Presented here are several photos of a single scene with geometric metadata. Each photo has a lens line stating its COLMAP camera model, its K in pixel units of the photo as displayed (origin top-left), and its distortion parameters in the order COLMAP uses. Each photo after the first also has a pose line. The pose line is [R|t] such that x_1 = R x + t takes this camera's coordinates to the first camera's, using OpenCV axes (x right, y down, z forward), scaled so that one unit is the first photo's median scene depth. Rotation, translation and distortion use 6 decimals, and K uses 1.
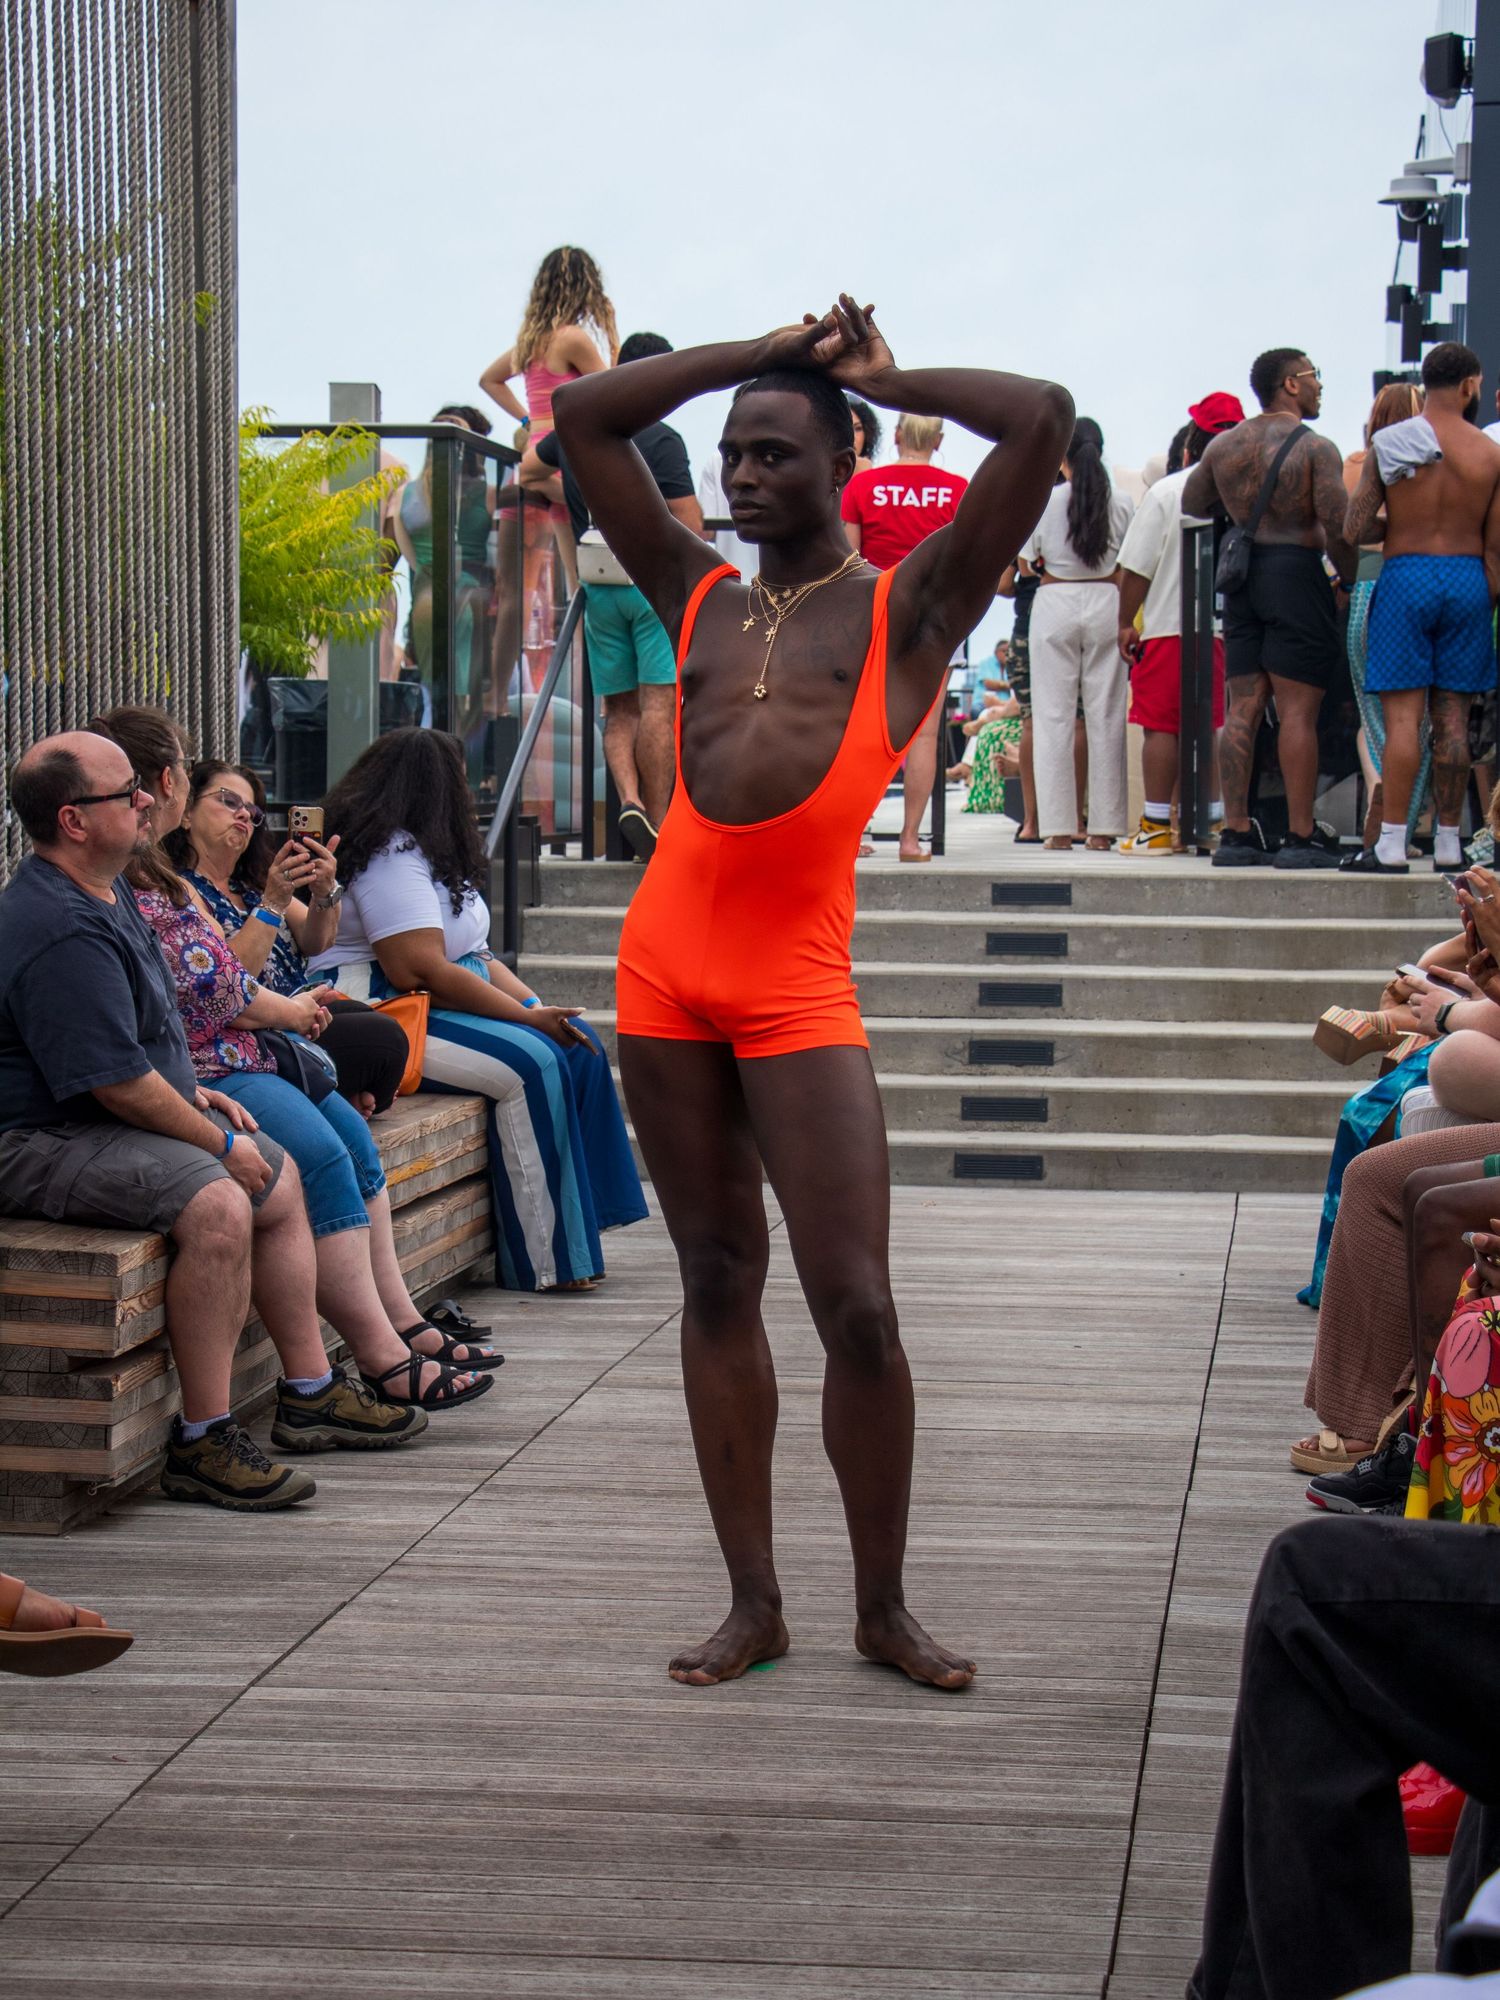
lens RADIAL K [[4333.6, 0, 744.2], [0, 4333.6, 1015.2], [0, 0, 1]] dist [0.282650, 0.000000]
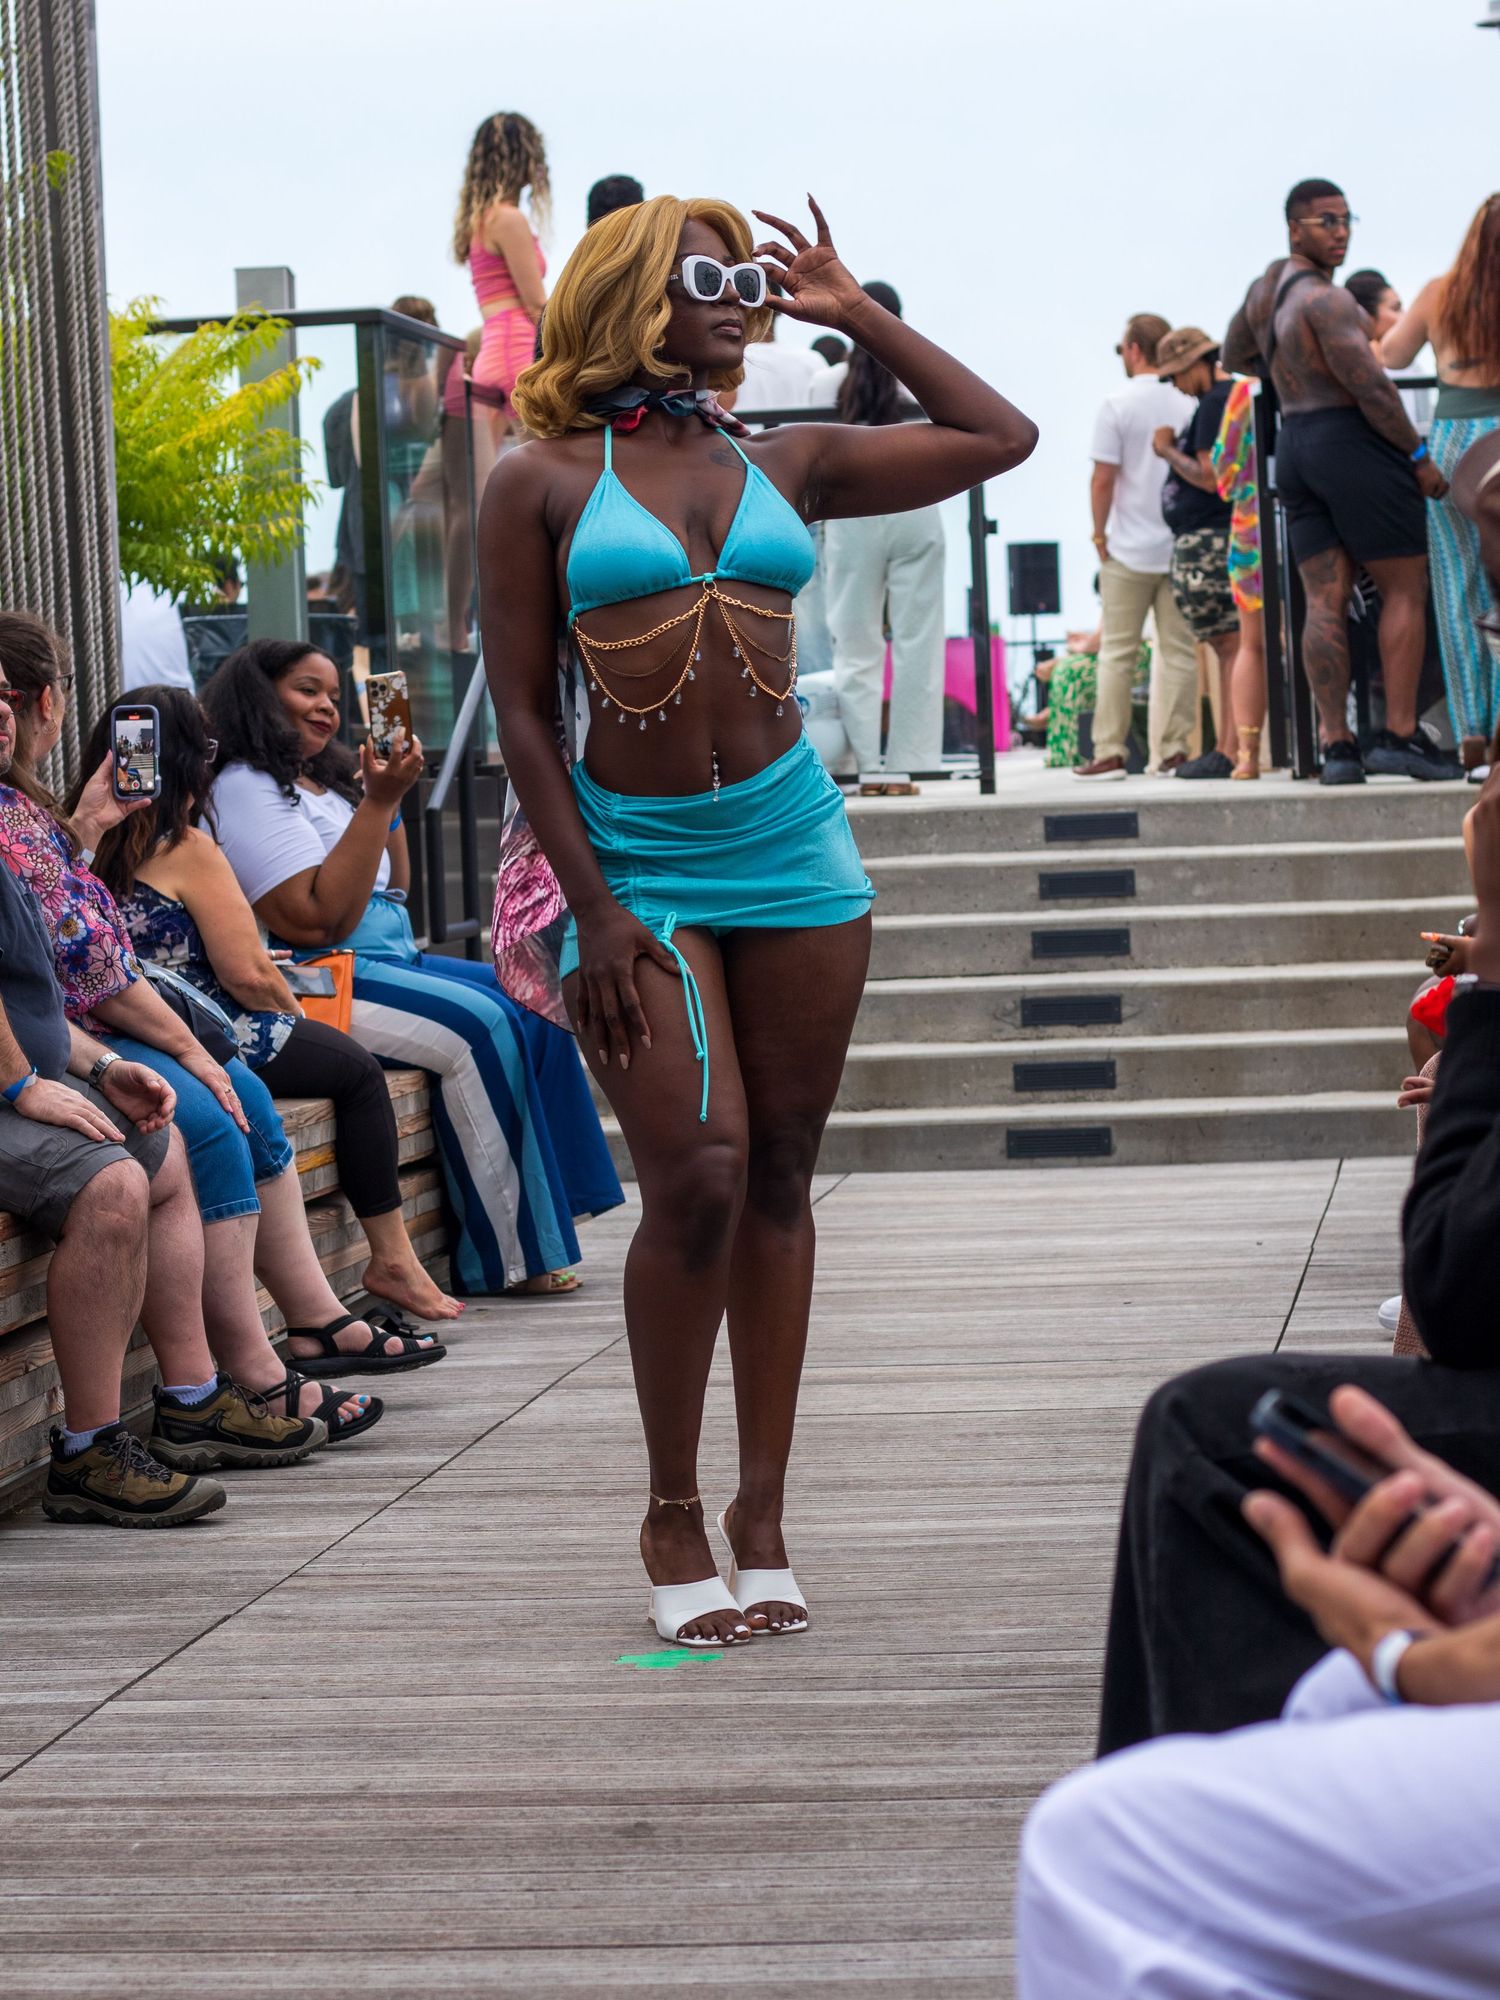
lens RADIAL K [[5142.5, 0, 763.6], [0, 5142.5, 1041.1], [0, 0, 1]] dist [-0.073544, 0.000000]
pose [[0.998628, -0.049746, -0.016355, 0.032593], [0.049669, 0.998753, -0.005057, 0.030469], [0.016586, 0.004238, 0.999853, -0.002036]]
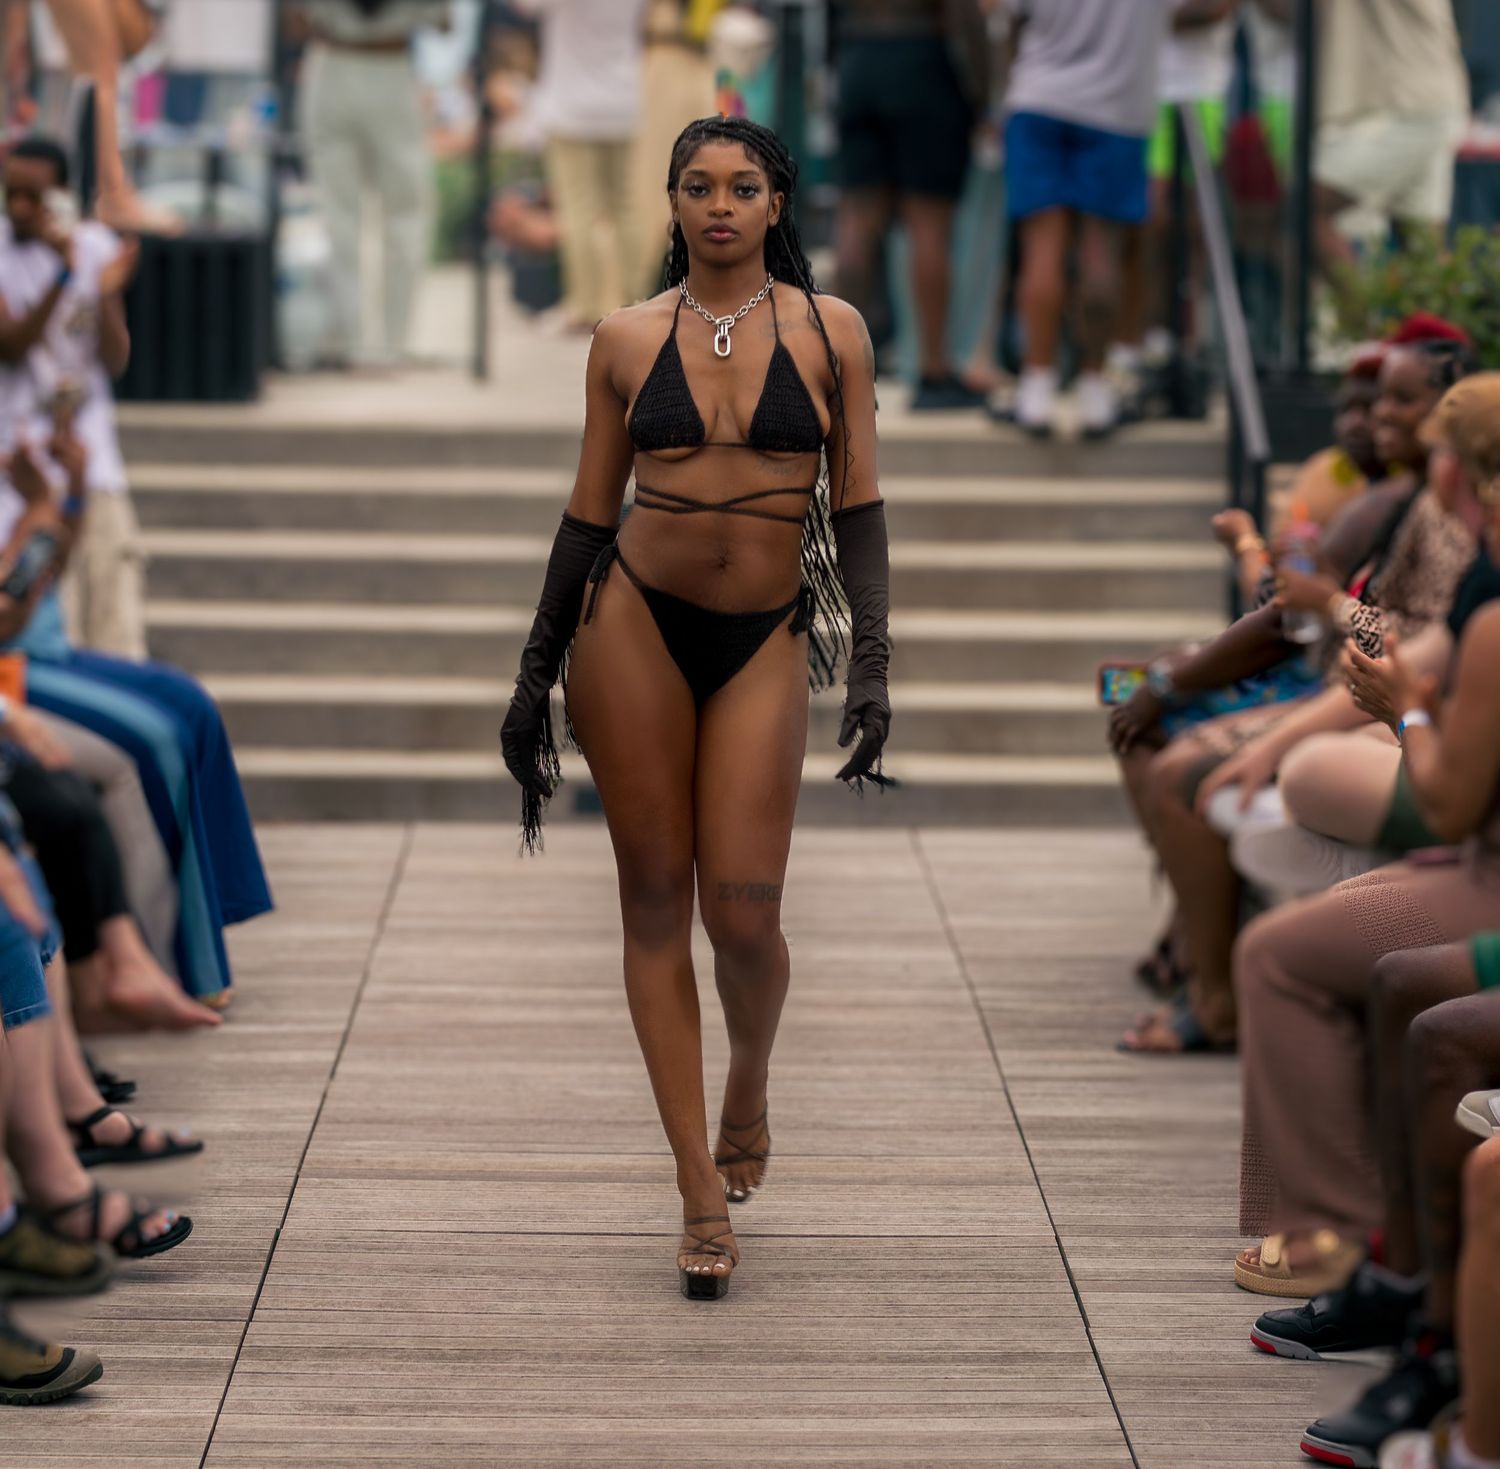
lens RADIAL K [[5132.5, 0, 738.3], [0, 5132.5, 735.2], [0, 0, 1]] dist [-0.121108, 0.000000]
pose [[0.988524, -0.012273, 0.150567, -0.119387], [0.002330, 0.997814, 0.066039, -0.074756], [-0.151048, -0.064930, 0.986392, 0.051433]]
